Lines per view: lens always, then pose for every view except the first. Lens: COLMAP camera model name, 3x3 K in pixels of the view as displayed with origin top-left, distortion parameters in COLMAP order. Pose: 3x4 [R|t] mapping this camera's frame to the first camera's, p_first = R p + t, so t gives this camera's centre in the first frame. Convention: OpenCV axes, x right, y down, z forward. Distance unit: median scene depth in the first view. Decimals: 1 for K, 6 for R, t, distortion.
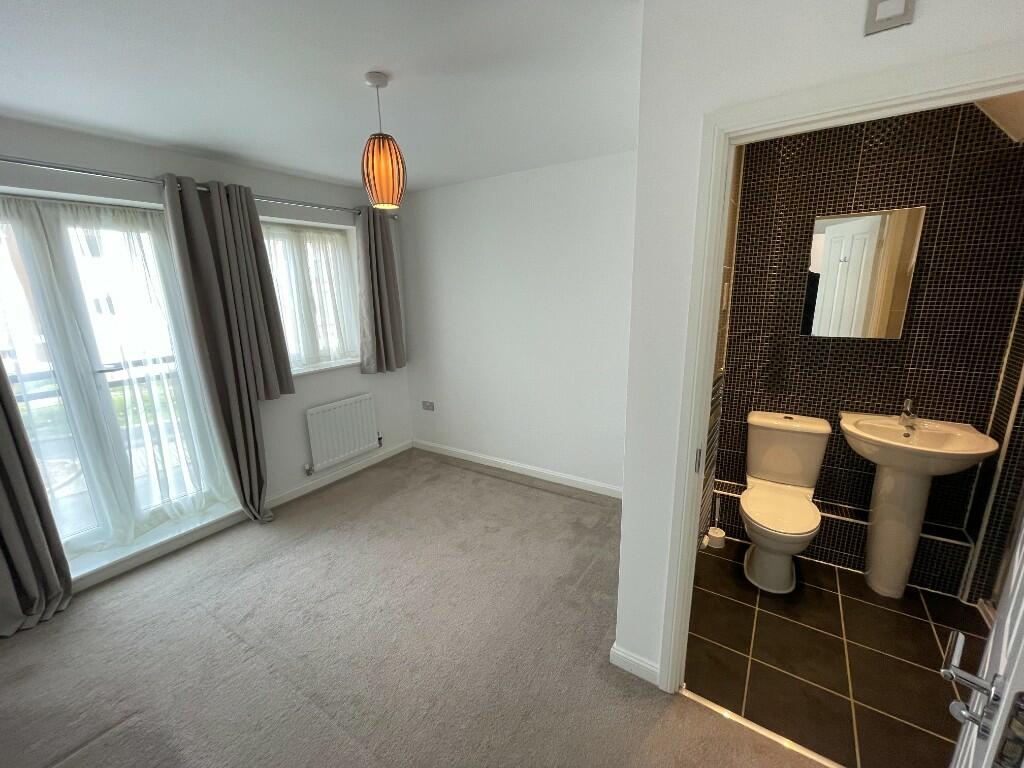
lens RADIAL K [[413.1, 0, 510.8], [0, 413.1, 388.7], [0, 0, 1]] dist [-0.000046, 0.000283]
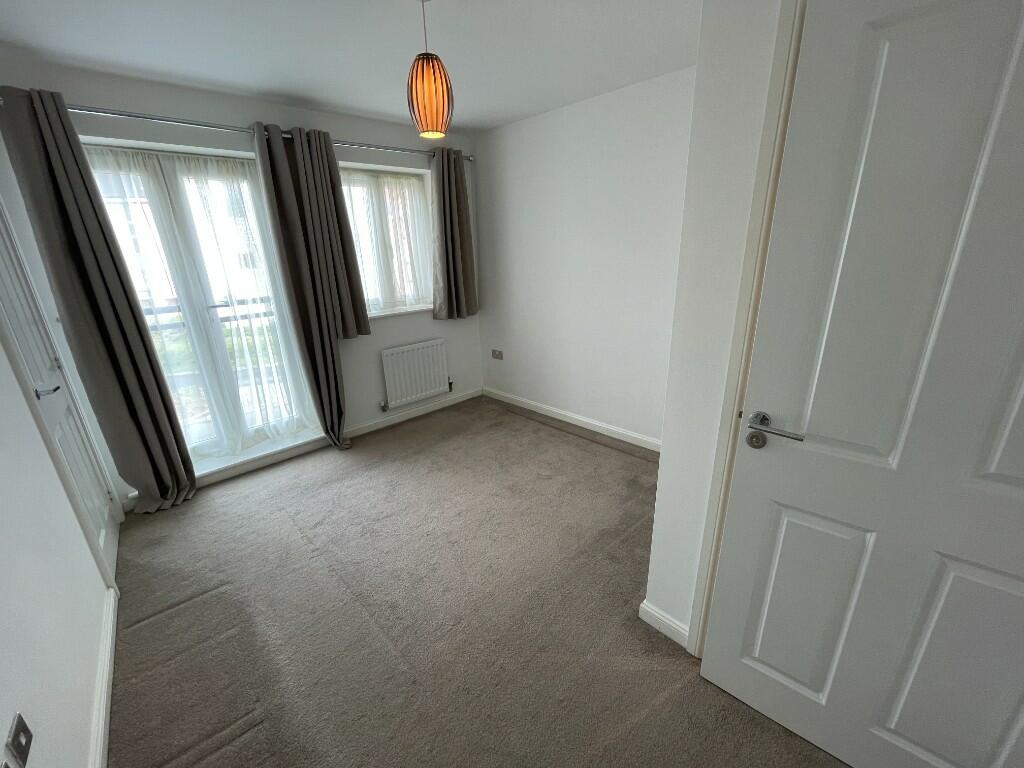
lens RADIAL K [[413.1, 0, 511.6], [0, 413.1, 390.5], [0, 0, 1]] dist [-0.000046, 0.000283]
pose [[0.974654, 0.064525, -0.214212, 0.090677], [-0.041799, 0.993165, 0.108975, 0.028577], [0.219780, -0.097259, 0.970689, 0.030277]]
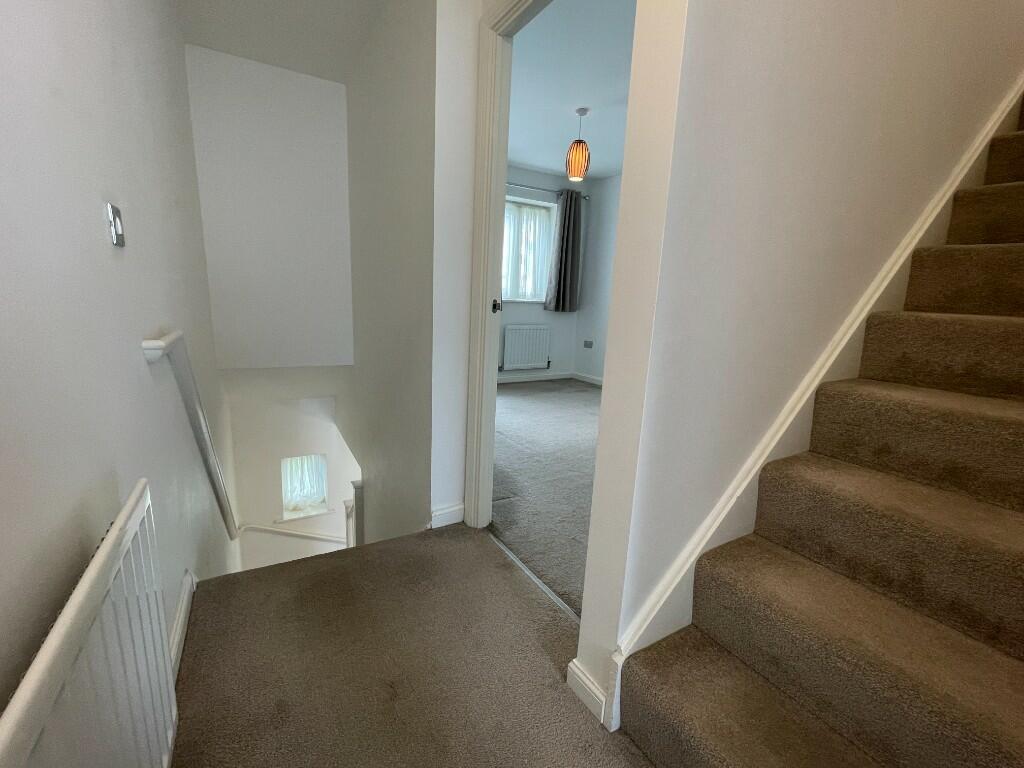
lens RADIAL K [[454.5, 0, 508.7], [0, 454.5, 399.5], [0, 0, 1]] dist [-0.004932, 0.000072]
pose [[0.907786, 0.153293, -0.390417, 0.249930], [-0.159565, 0.987049, 0.016537, 0.369731], [0.387896, 0.047284, 0.920490, -0.633214]]
